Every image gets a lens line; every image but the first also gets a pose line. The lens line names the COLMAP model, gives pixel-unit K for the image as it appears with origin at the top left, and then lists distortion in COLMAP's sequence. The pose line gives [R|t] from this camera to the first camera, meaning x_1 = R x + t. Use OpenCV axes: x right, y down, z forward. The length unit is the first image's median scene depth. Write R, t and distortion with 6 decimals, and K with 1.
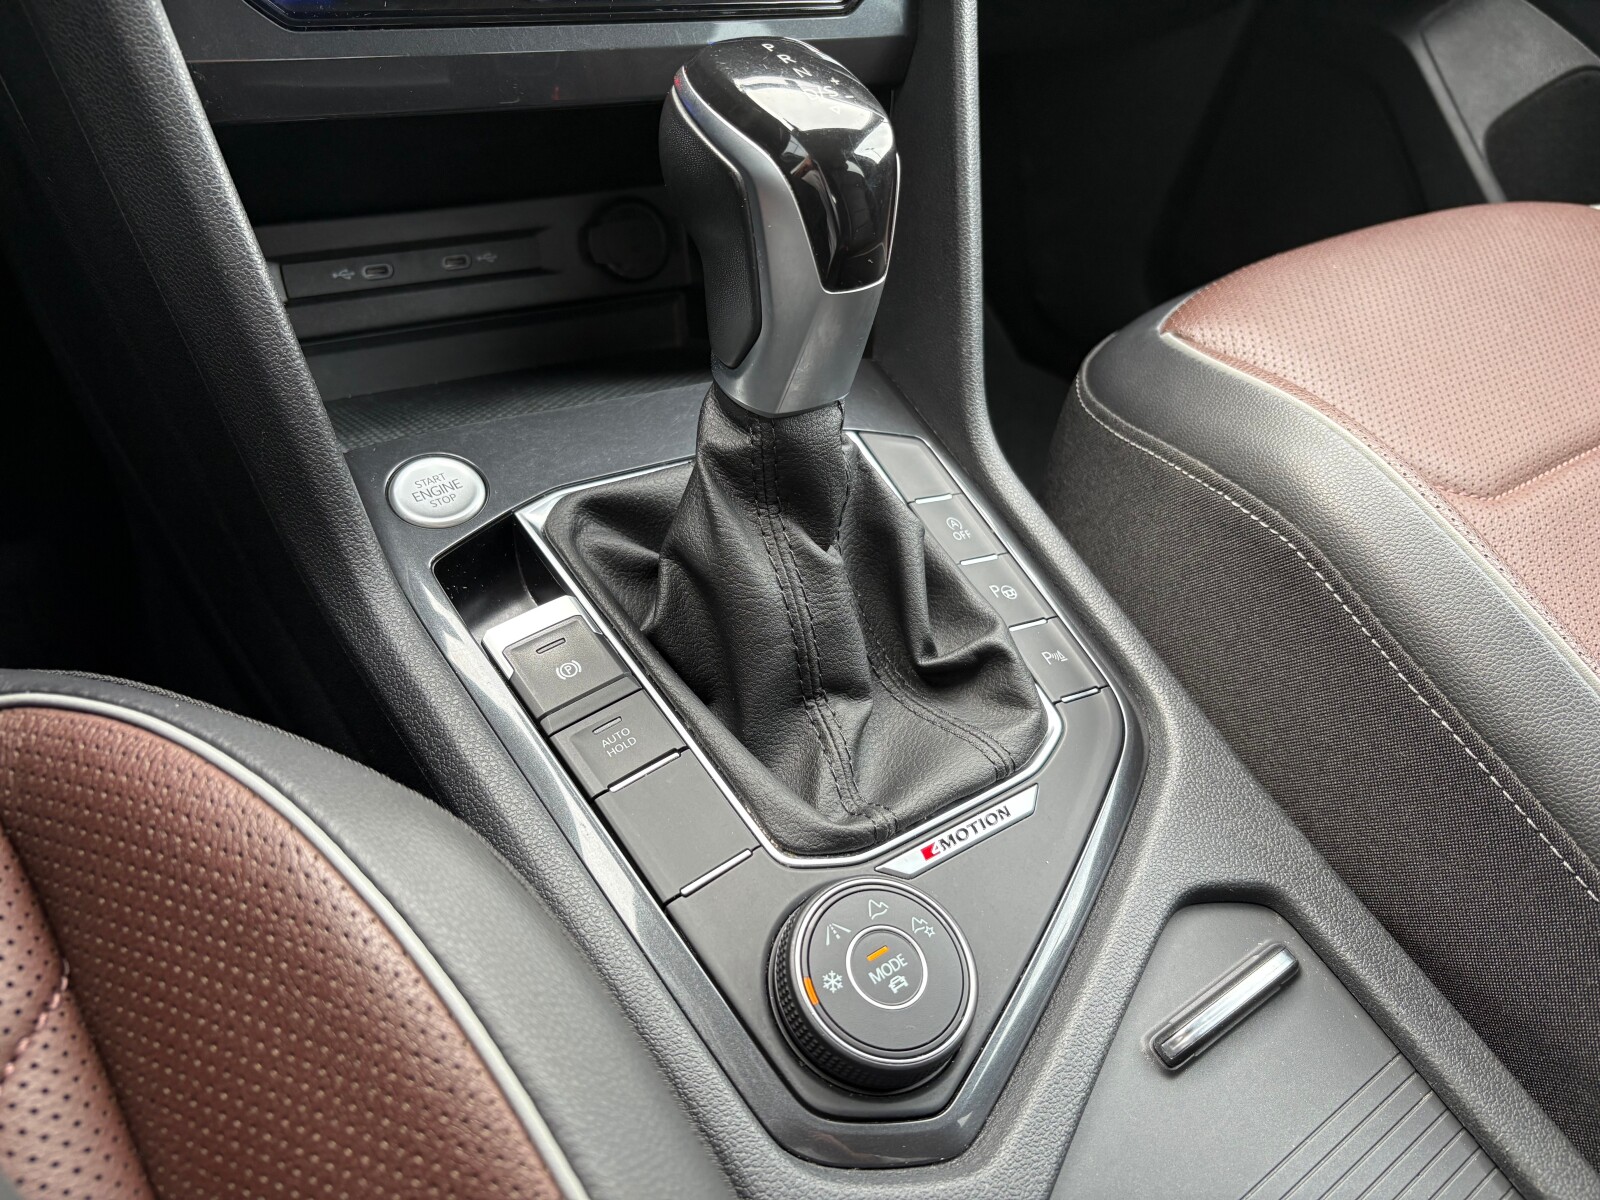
lens RADIAL K [[1216.9, 0, 797.3], [0, 1216.9, 621.3], [0, 0, 1]] dist [0.031845, -0.044672]
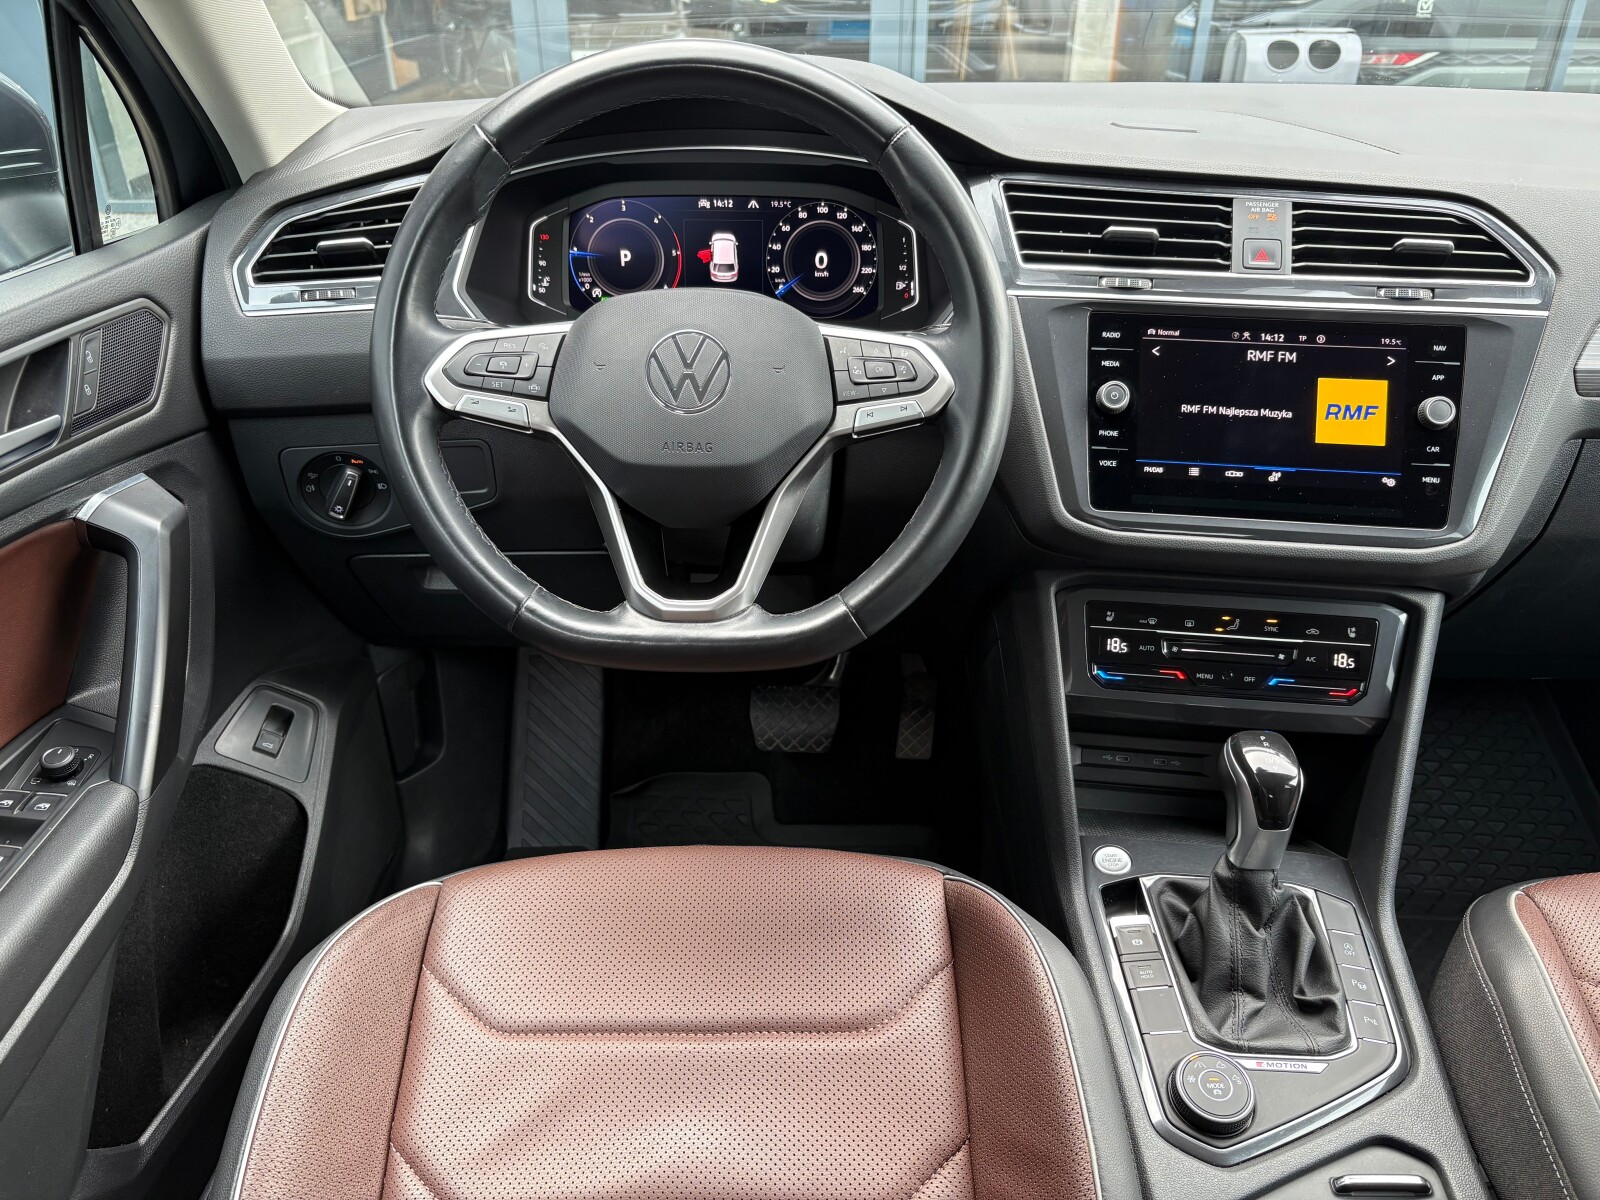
lens RADIAL K [[1216.9, 0, 799.0], [0, 1216.9, 607.1], [0, 0, 1]] dist [0.031845, -0.044672]
pose [[0.788713, 0.158472, -0.593985, 0.627841], [-0.336955, 0.919579, -0.202081, 0.143417], [0.514192, 0.359530, 0.778682, -1.526969]]
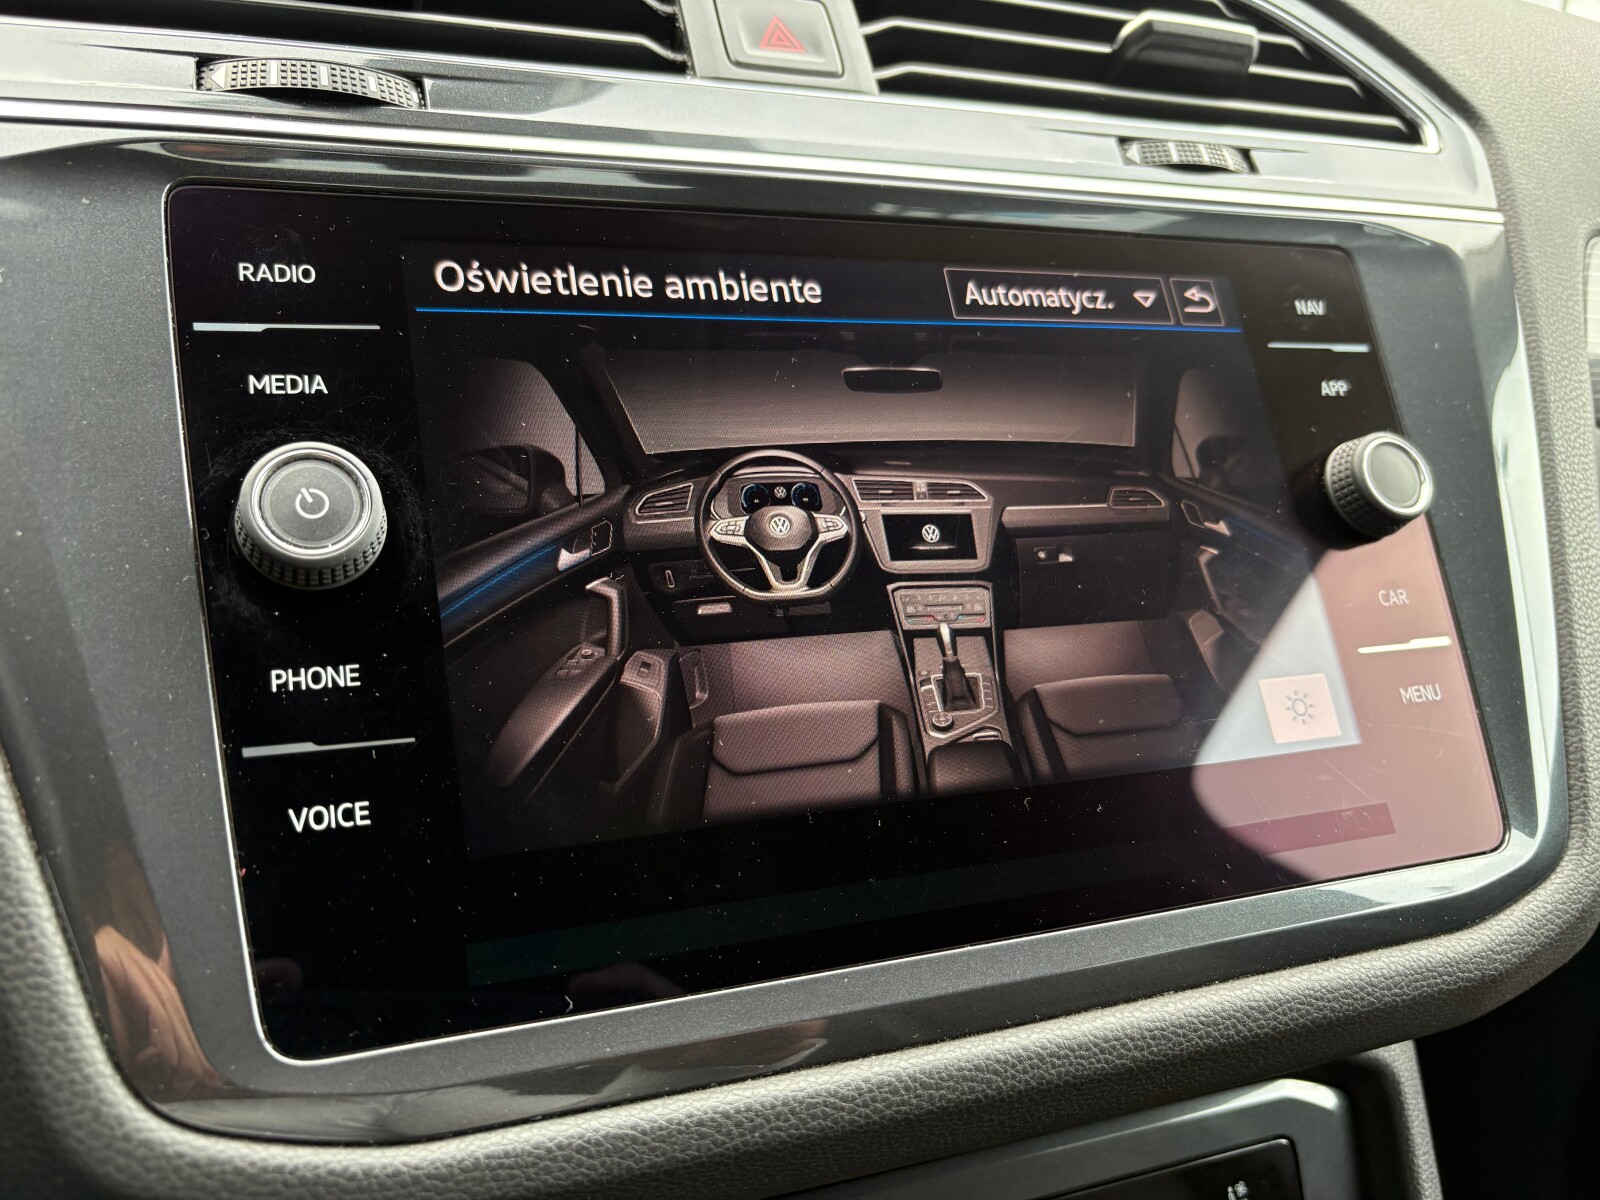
lens RADIAL K [[1216.9, 0, 789.6], [0, 1216.9, 604.8], [0, 0, 1]] dist [0.031845, -0.044672]
pose [[0.980081, -0.074520, -0.184088, -0.089636], [-0.027215, 0.867793, -0.496180, -0.651268], [0.196726, 0.491306, 0.848480, 0.148372]]
